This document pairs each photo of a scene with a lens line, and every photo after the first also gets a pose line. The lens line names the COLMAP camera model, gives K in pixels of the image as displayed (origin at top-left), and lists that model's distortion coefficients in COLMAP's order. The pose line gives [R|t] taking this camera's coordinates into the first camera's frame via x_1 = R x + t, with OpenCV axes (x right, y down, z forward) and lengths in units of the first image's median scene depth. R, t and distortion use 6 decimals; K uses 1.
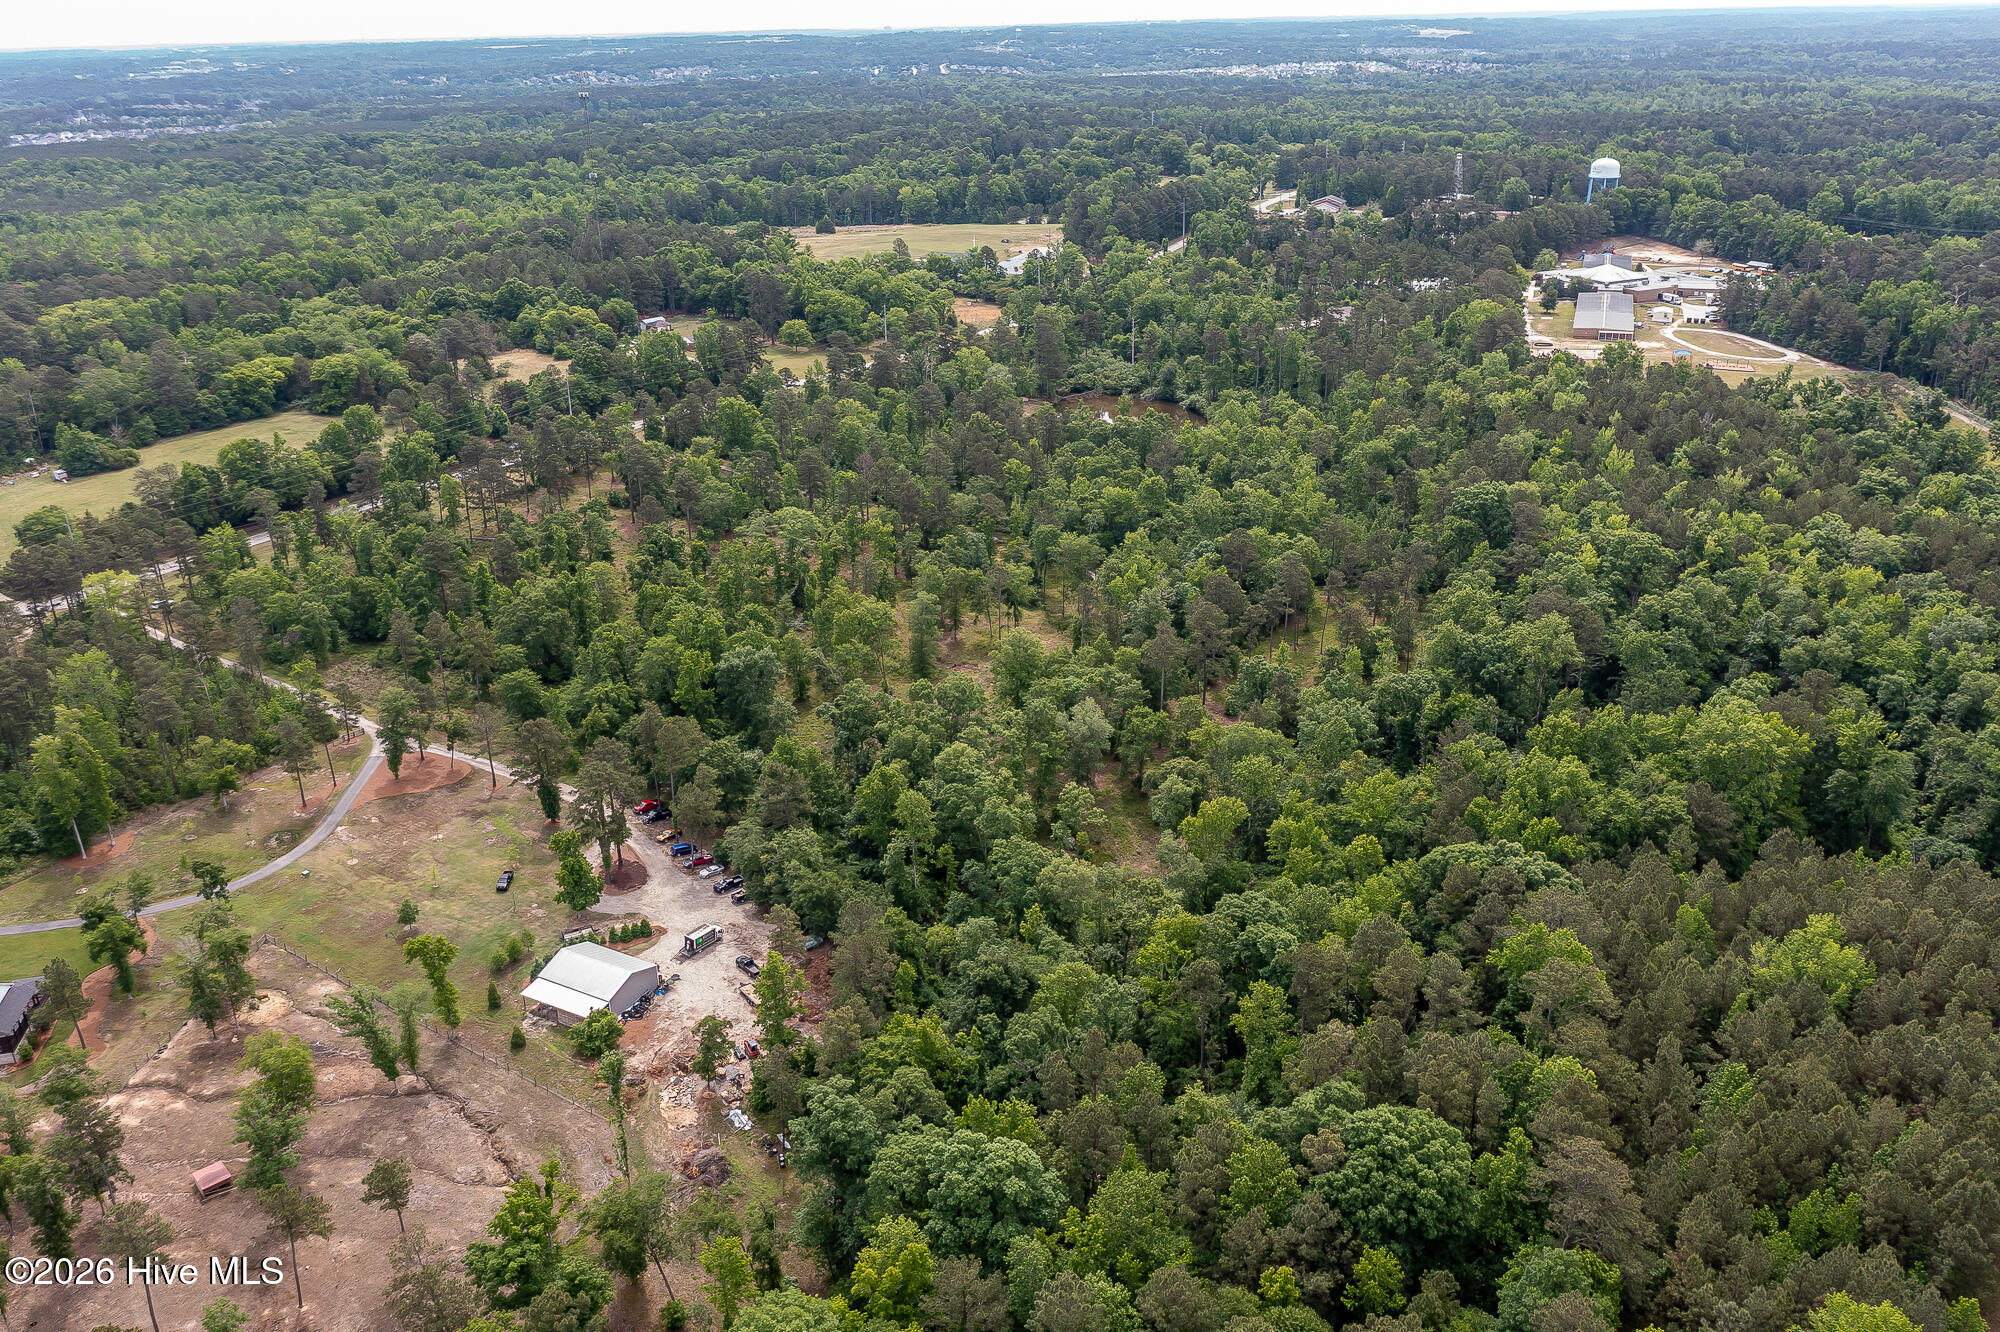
lens RADIAL K [[1573.2, 0, 1000.0], [0, 1573.2, 666.0], [0, 0, 1]] dist [-0.001372, -0.002815]
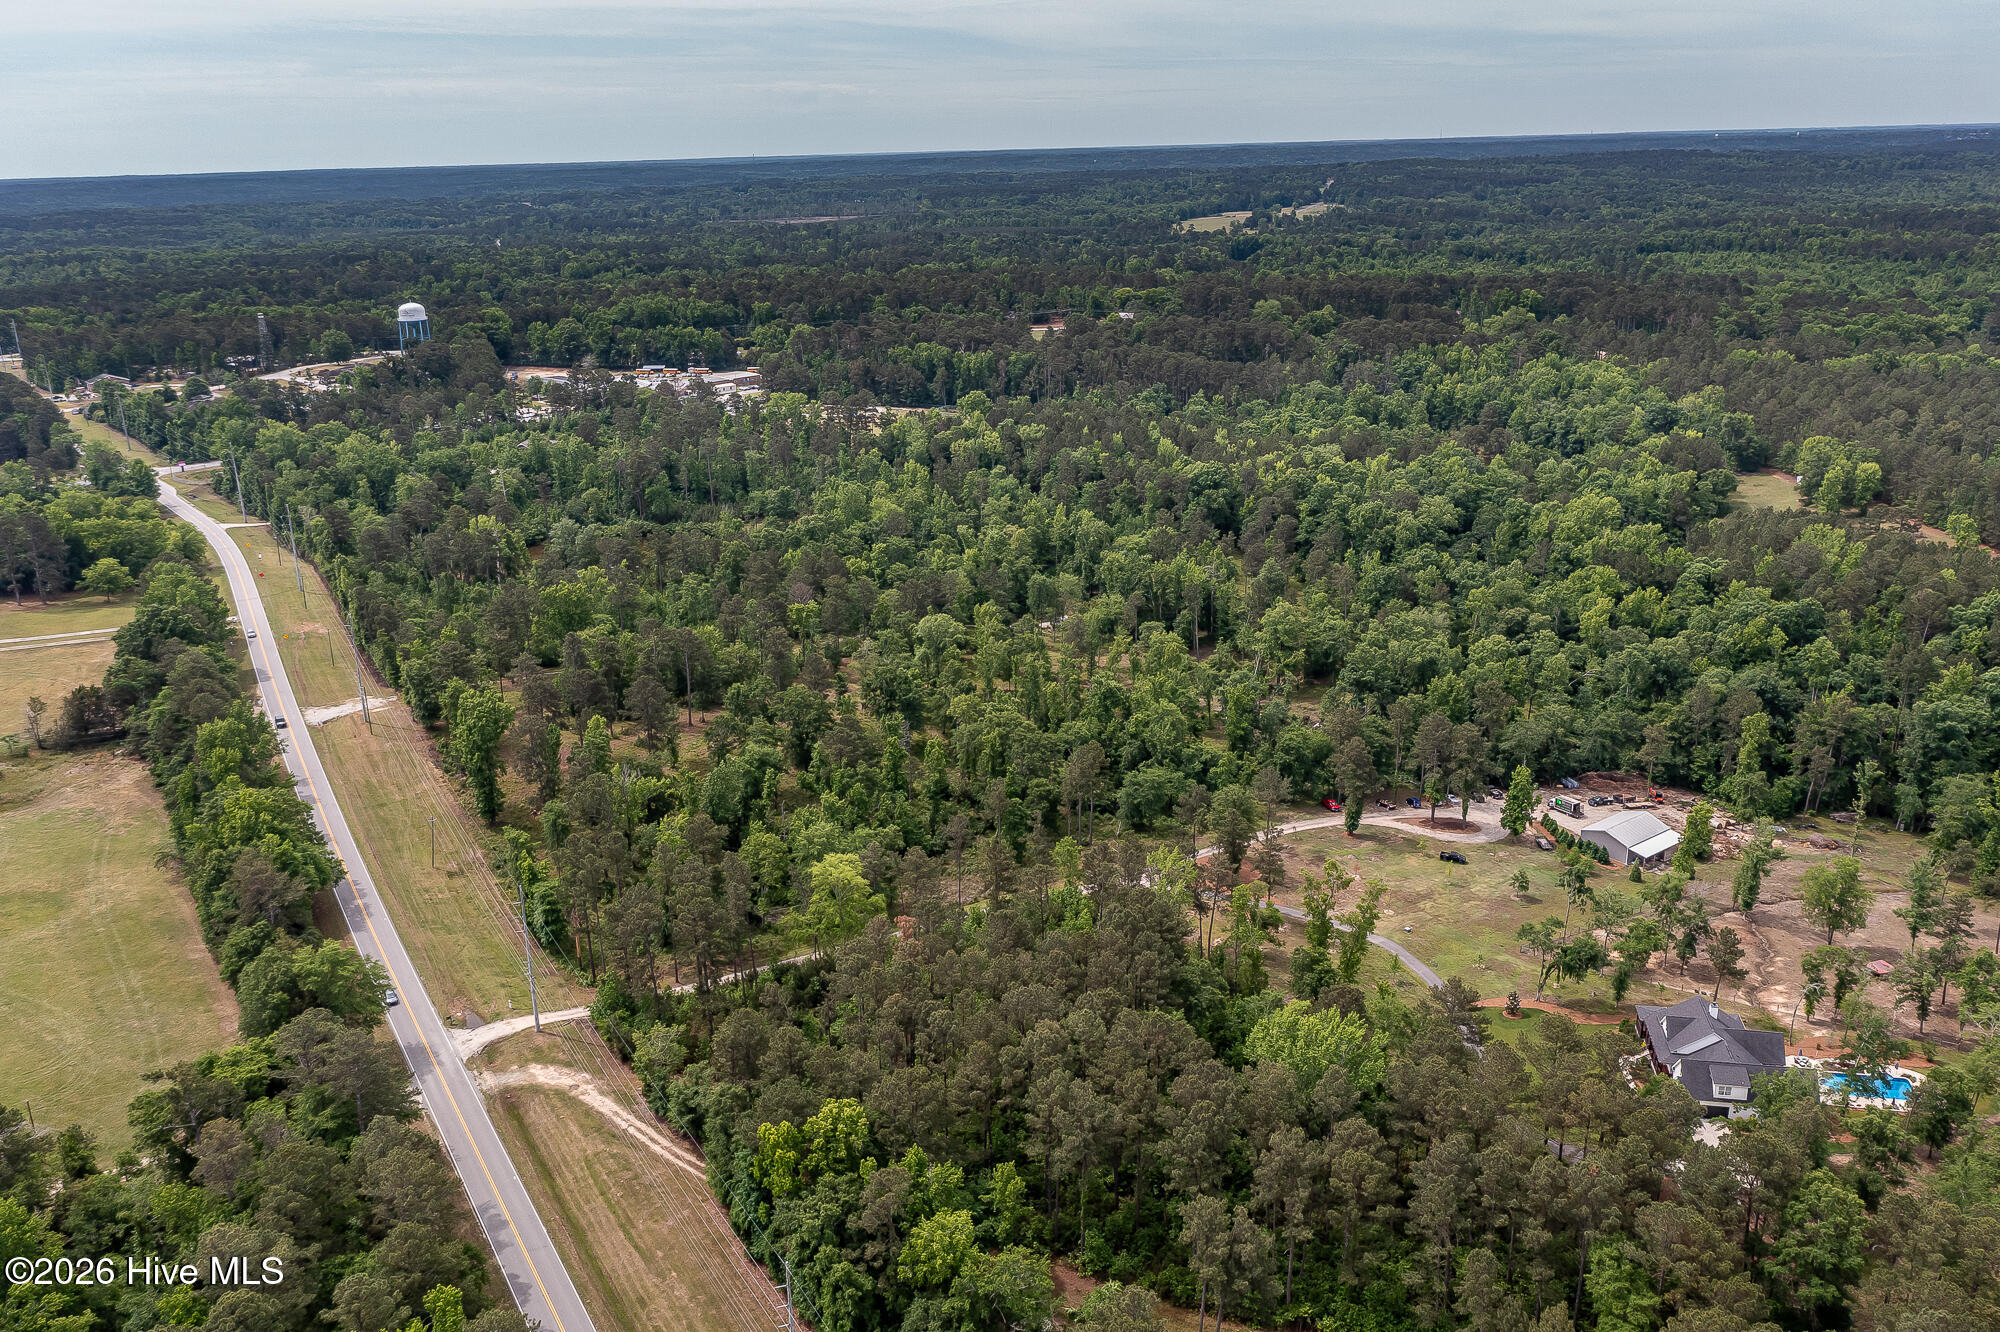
lens RADIAL K [[1573.2, 0, 1000.0], [0, 1573.2, 666.0], [0, 0, 1]] dist [-0.001372, -0.002815]
pose [[0.415738, -0.275917, 0.866621, -0.605491], [0.363435, 0.923885, 0.119801, -0.106997], [-0.833713, 0.265155, 0.484372, 0.295400]]
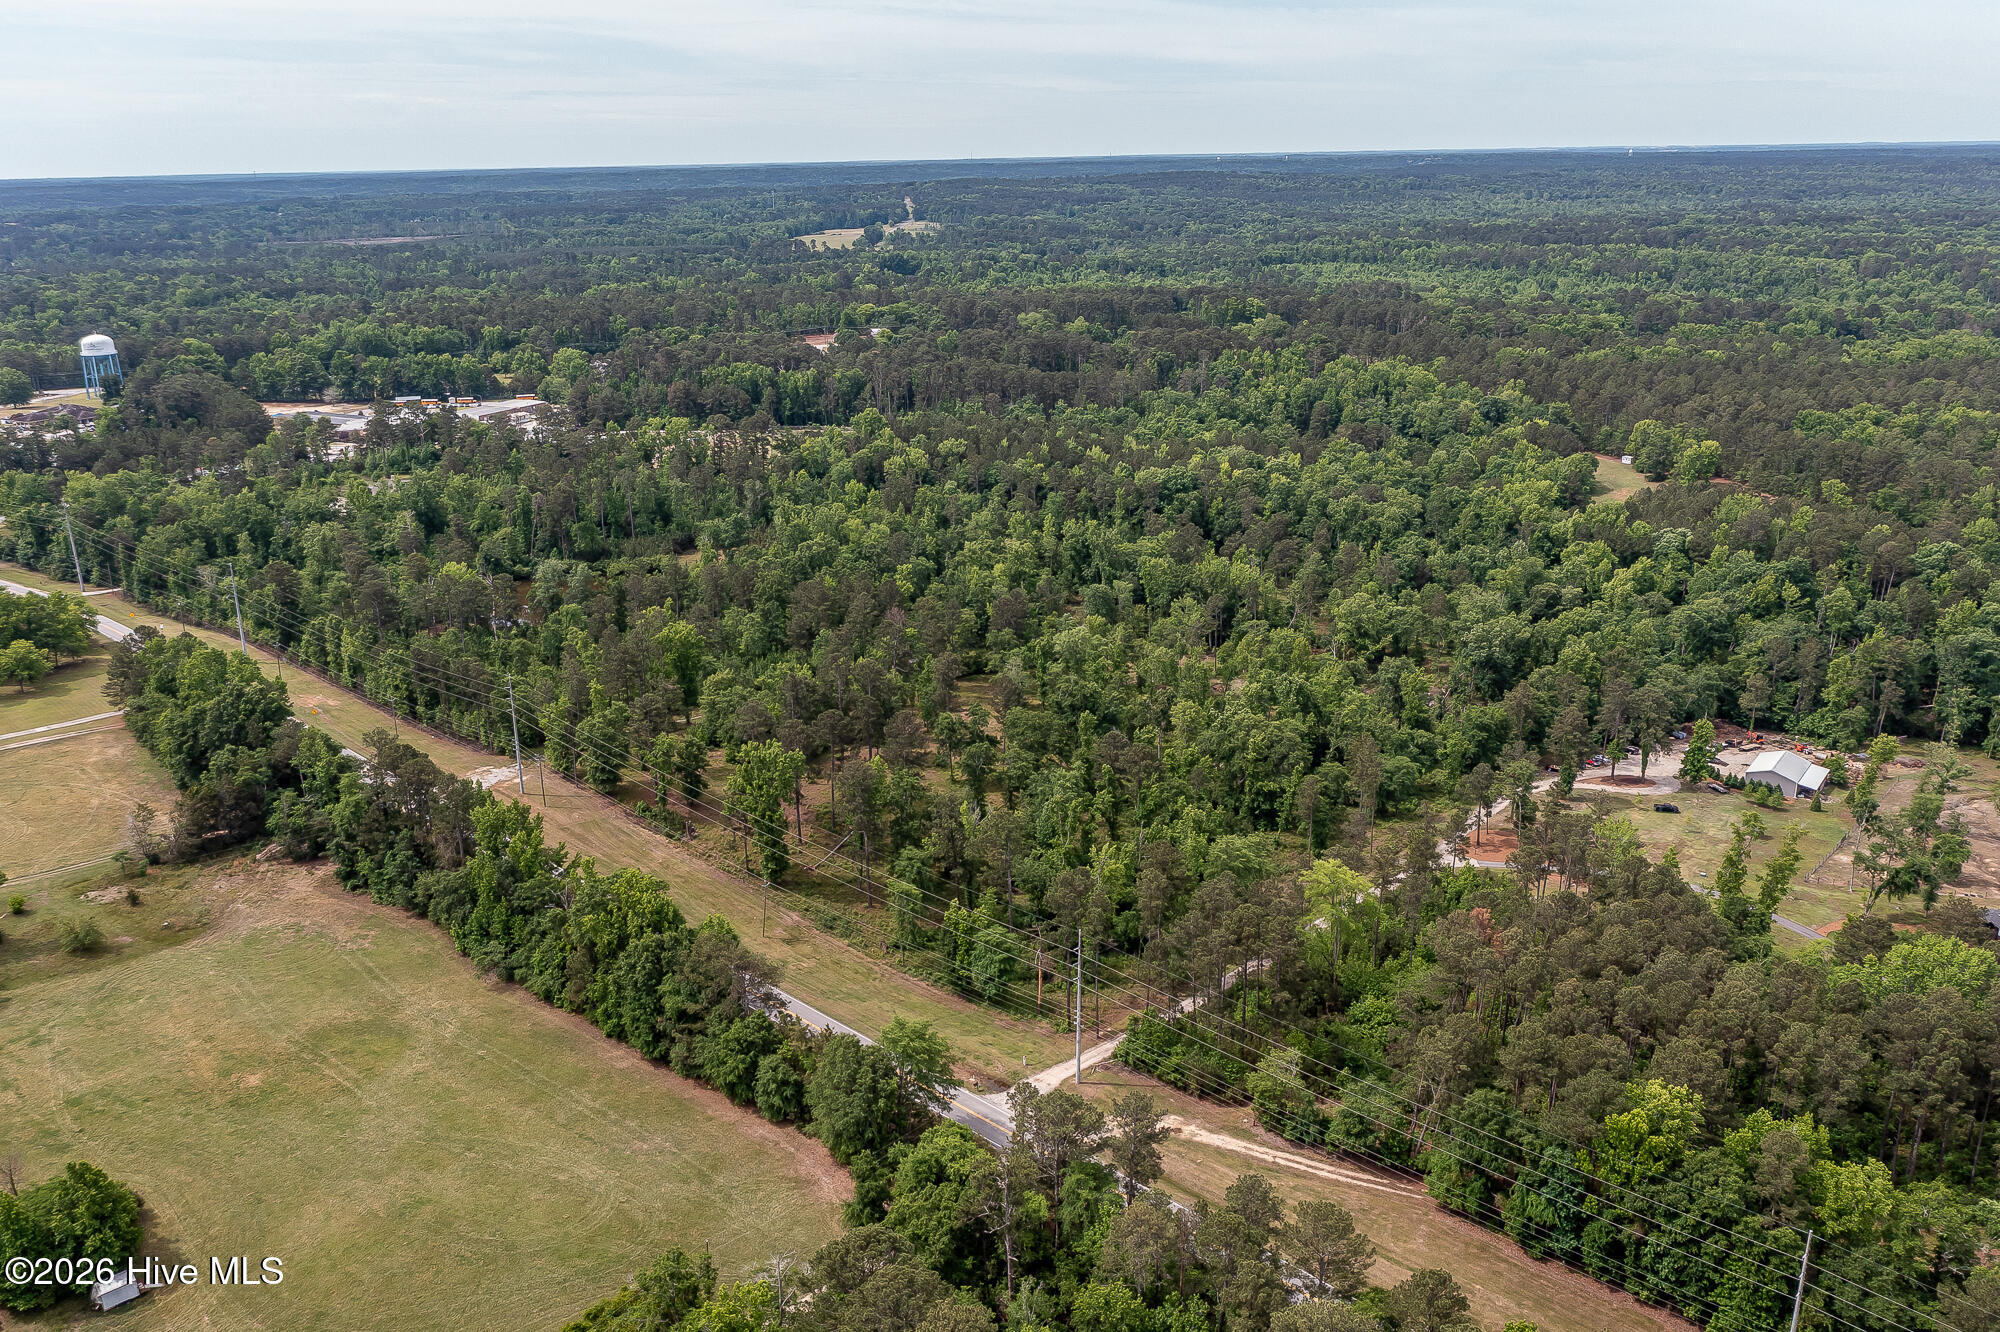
lens RADIAL K [[1573.2, 0, 1000.0], [0, 1573.2, 666.0], [0, 0, 1]] dist [-0.001372, -0.002815]
pose [[0.134281, -0.288859, 0.947908, -0.662437], [0.392873, 0.893699, 0.216686, -0.190796], [-0.909736, 0.343310, 0.233492, 0.497226]]
